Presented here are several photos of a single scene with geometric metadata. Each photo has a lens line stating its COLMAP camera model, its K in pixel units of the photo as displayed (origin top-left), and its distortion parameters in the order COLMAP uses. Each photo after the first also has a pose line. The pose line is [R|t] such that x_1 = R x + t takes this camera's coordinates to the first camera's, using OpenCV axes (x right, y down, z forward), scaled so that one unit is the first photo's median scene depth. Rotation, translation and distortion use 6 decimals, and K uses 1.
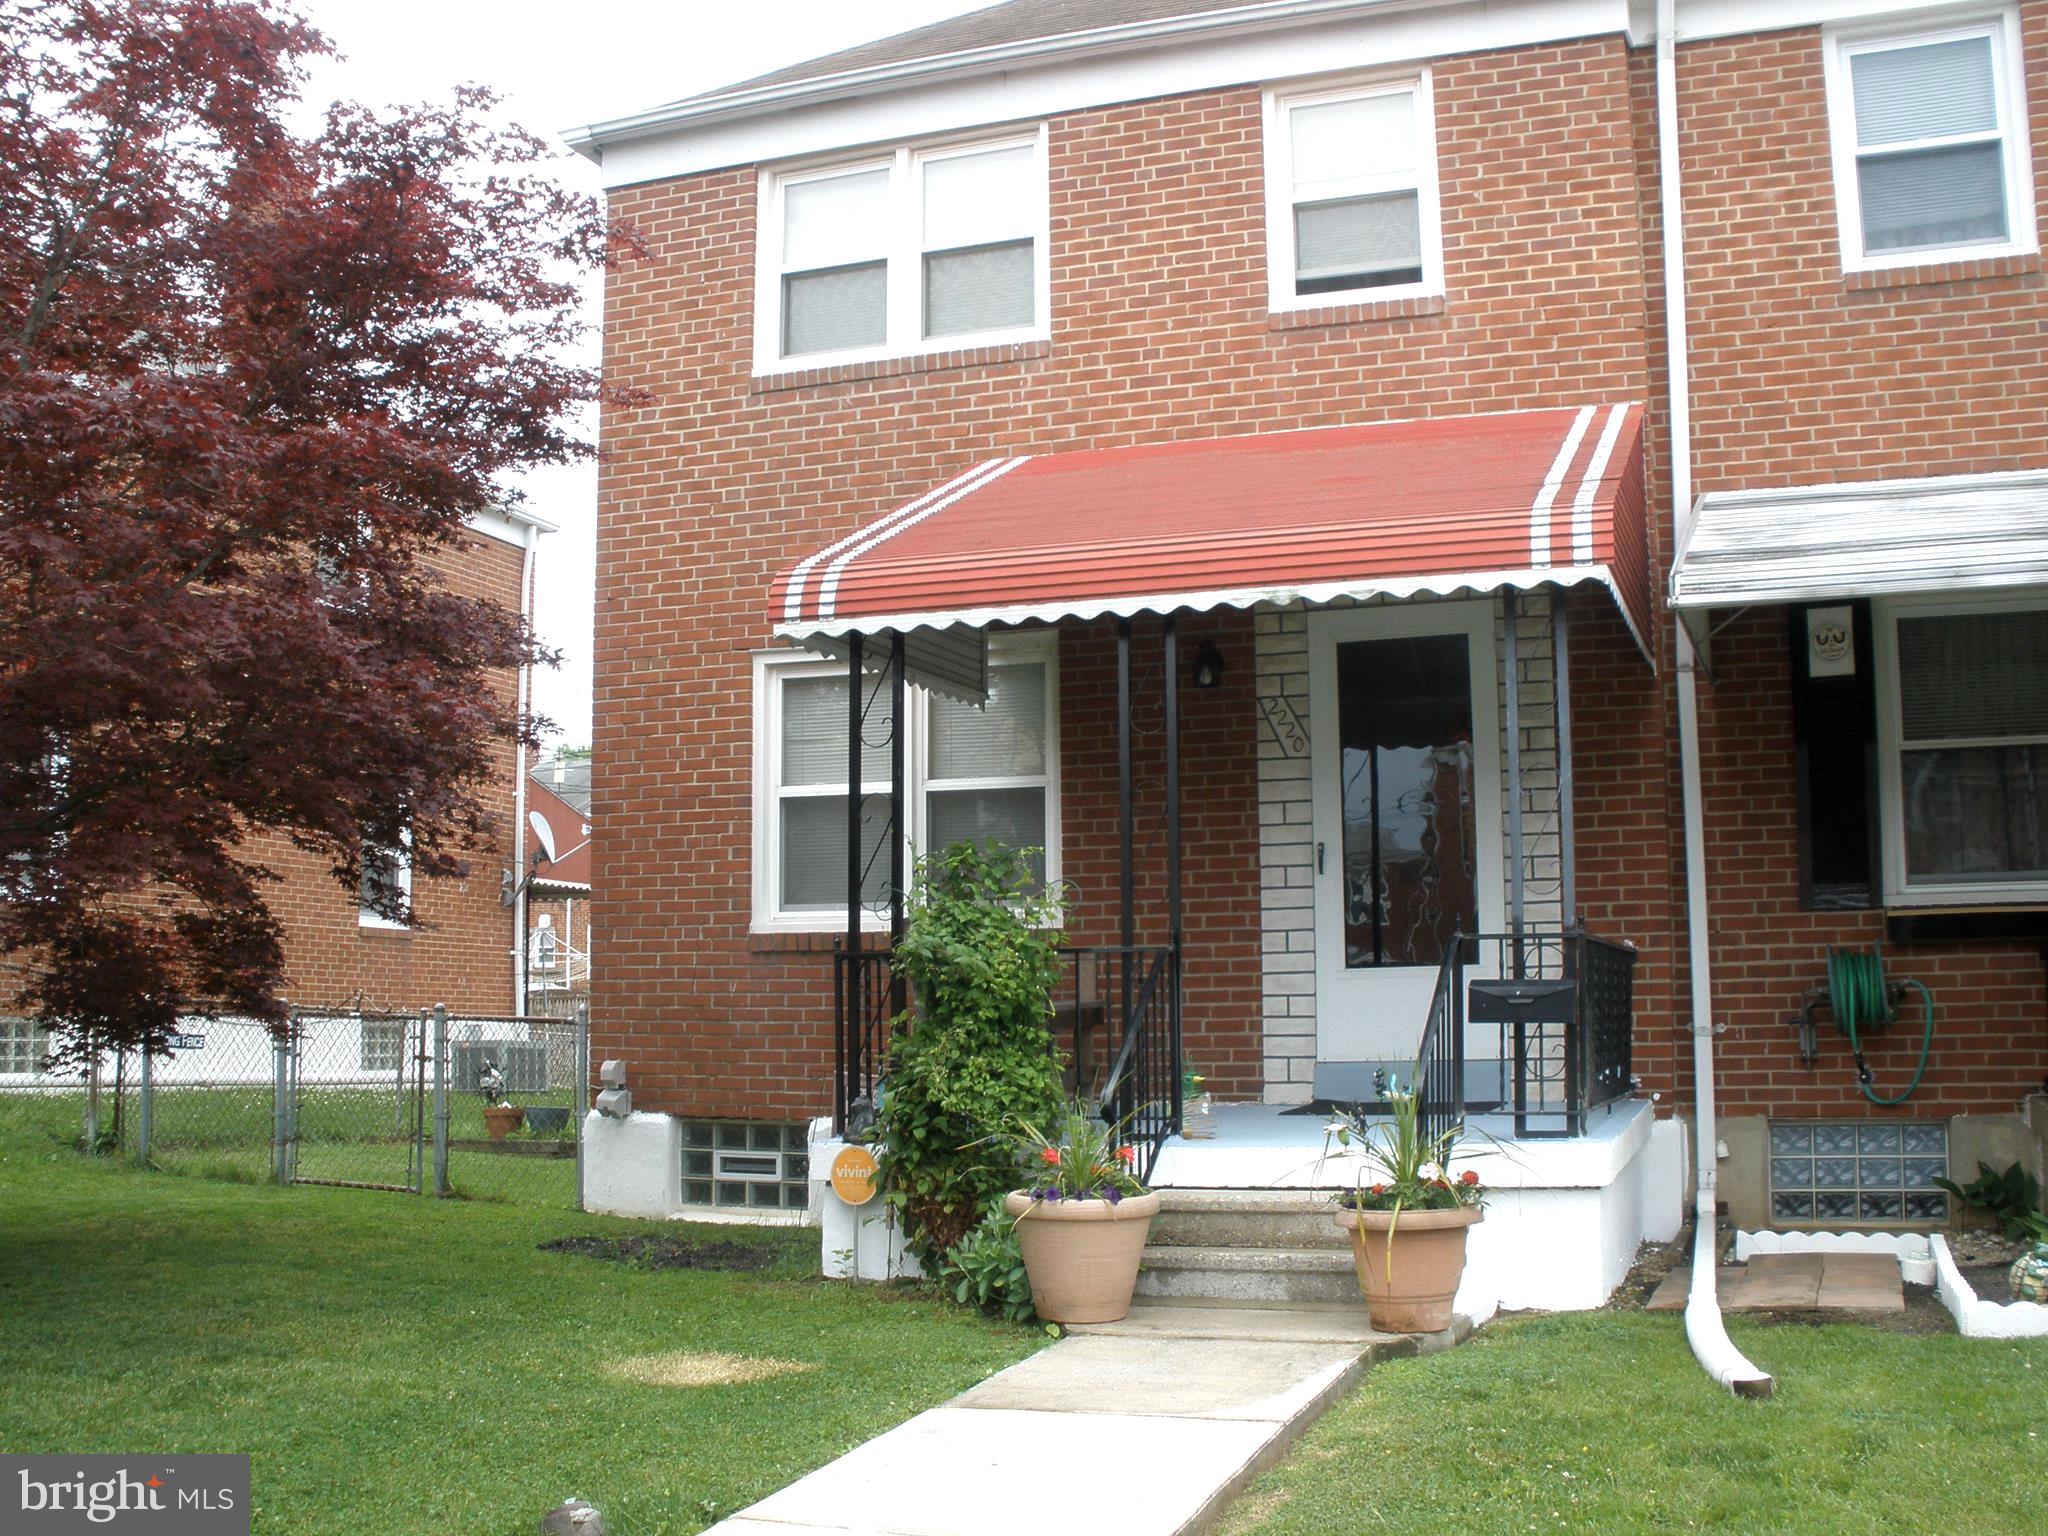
lens RADIAL K [[2187.1, 0, 986.4], [0, 2187.1, 765.6], [0, 0, 1]] dist [-0.315086, 0.385685]
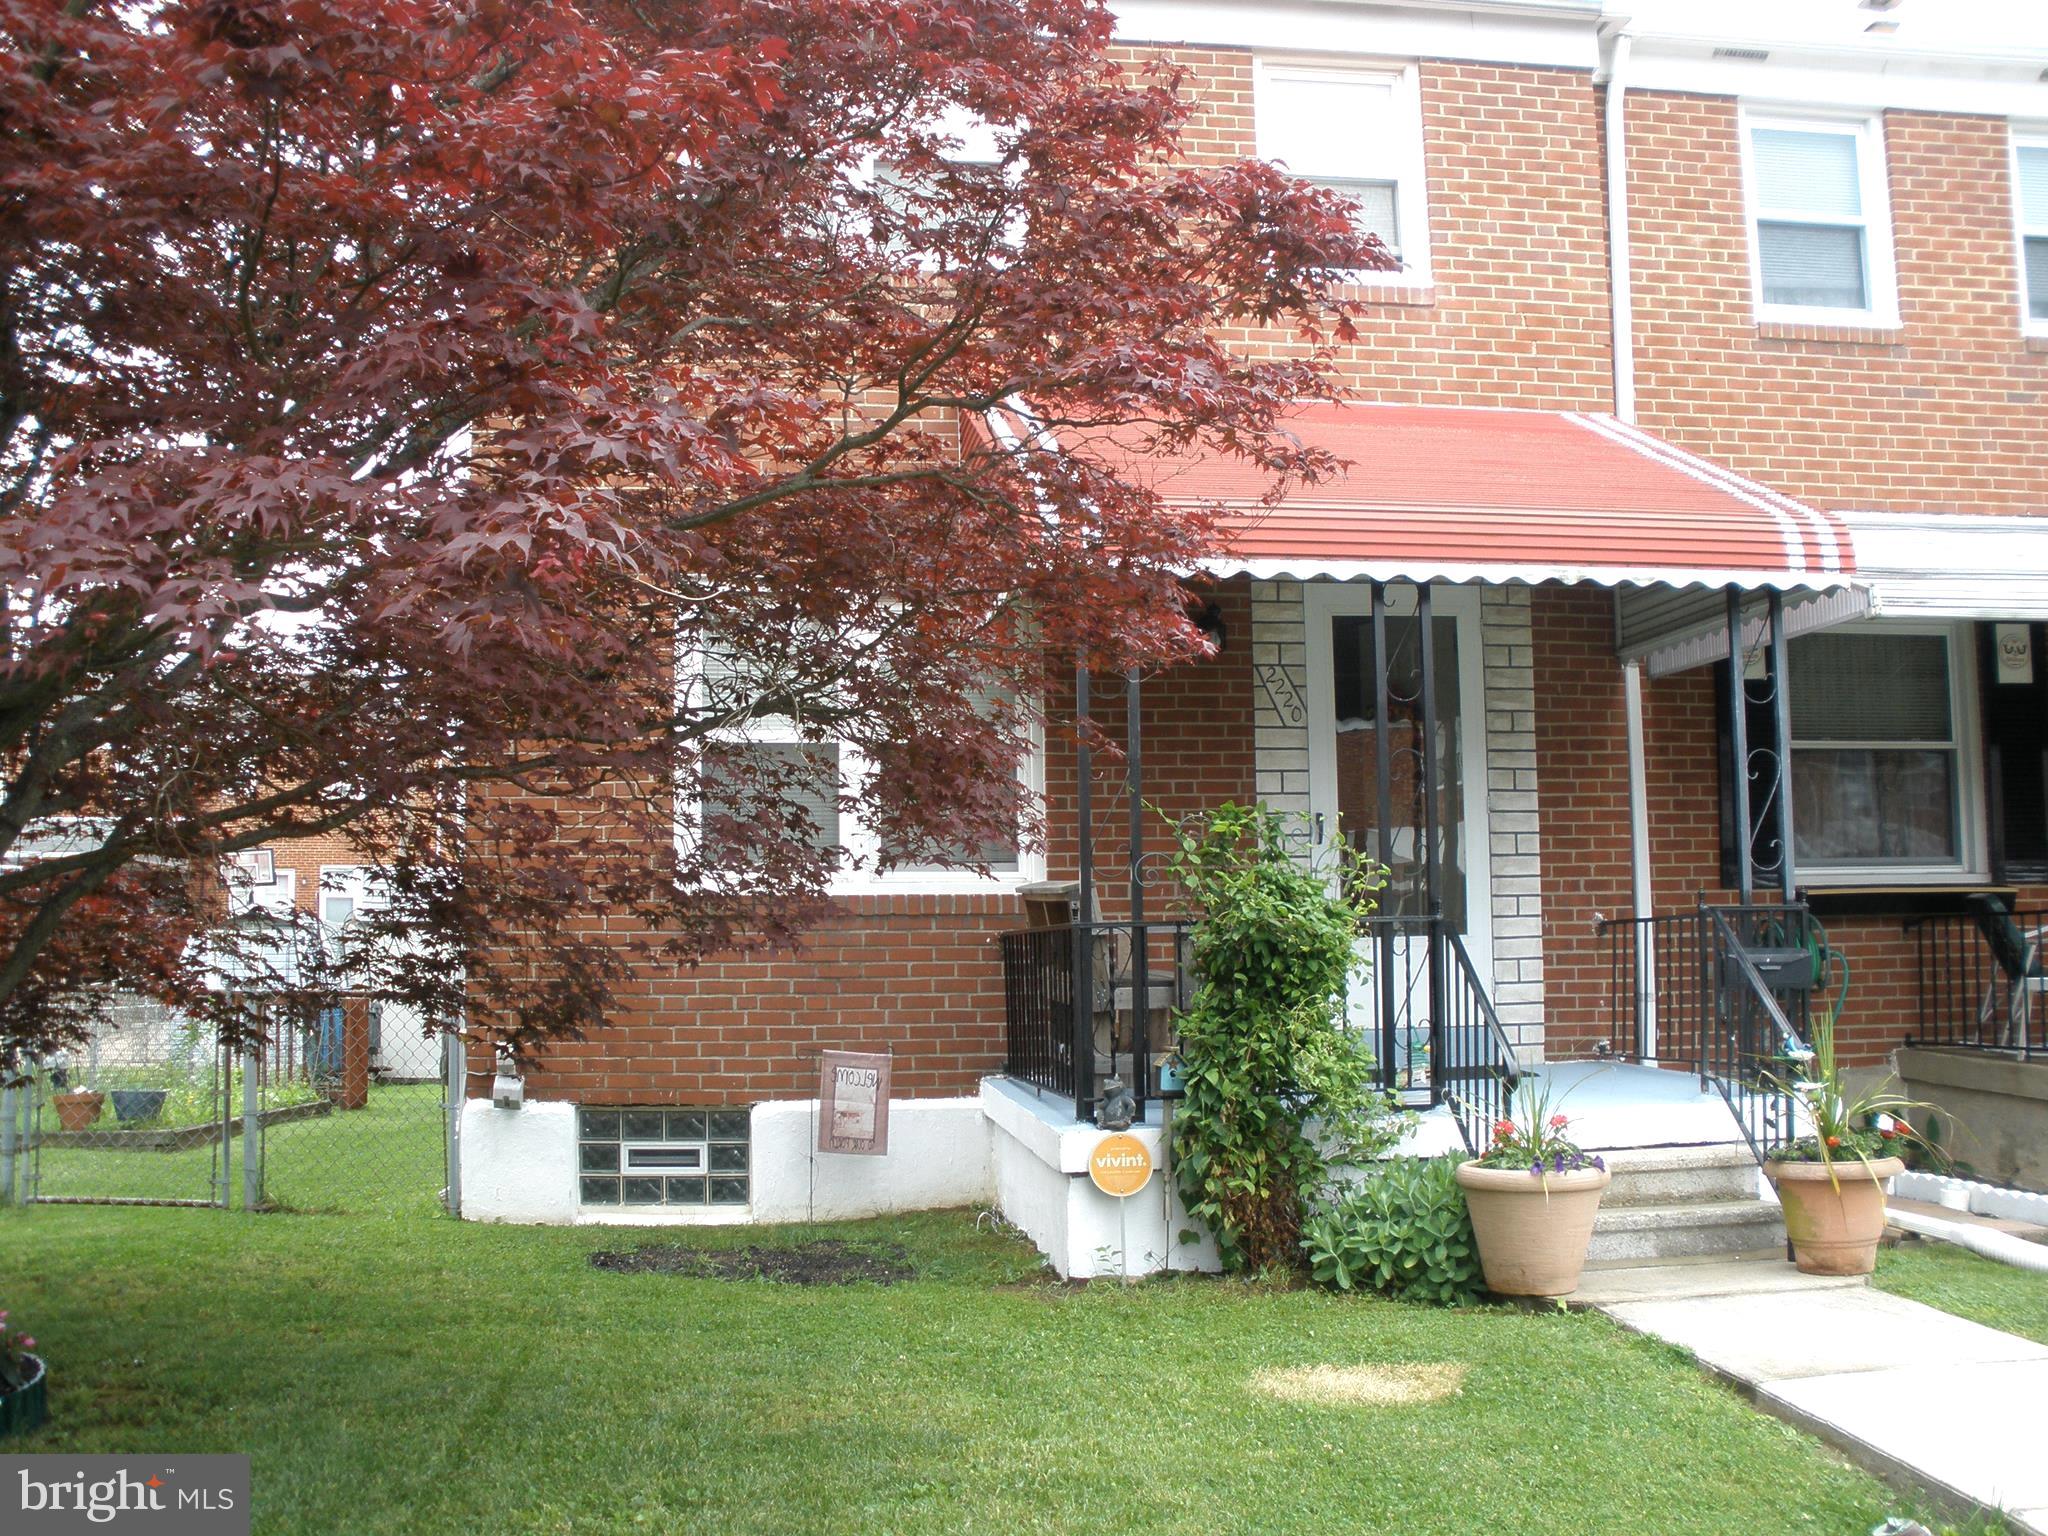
lens RADIAL K [[2187.1, 0, 986.4], [0, 2187.1, 765.6], [0, 0, 1]] dist [-0.315086, 0.385685]
pose [[0.883085, 0.039199, 0.467573, -0.456904], [-0.047503, 0.998853, 0.005978, 0.014977], [-0.466802, -0.027490, 0.883934, 0.182809]]
